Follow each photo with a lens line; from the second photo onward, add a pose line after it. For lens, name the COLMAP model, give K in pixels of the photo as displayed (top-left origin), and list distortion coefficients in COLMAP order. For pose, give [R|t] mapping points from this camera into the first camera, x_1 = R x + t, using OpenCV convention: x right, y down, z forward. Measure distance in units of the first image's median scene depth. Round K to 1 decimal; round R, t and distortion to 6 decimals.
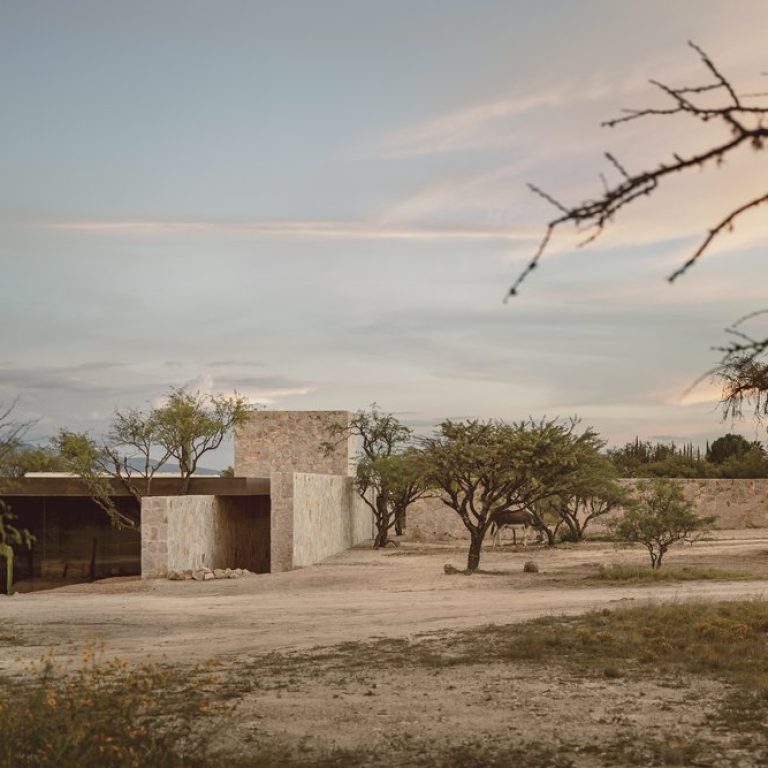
lens RADIAL K [[1744.8, 0, 384.0], [0, 1744.8, 384.0], [0, 0, 1]] dist [-0.005117, -0.148328]
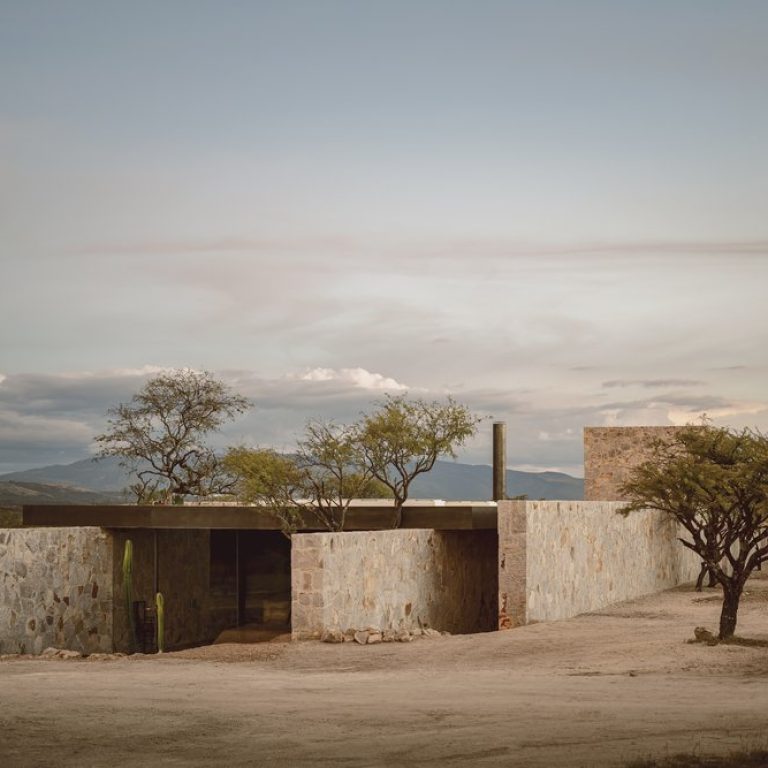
lens RADIAL K [[1744.8, 0, 384.0], [0, 1744.8, 384.0], [0, 0, 1]] dist [-0.005117, -0.148328]
pose [[0.968940, -0.015517, -0.246807, 0.086933], [0.012663, 0.999833, -0.013147, 0.008437], [0.246970, 0.009613, 0.968975, 0.242719]]
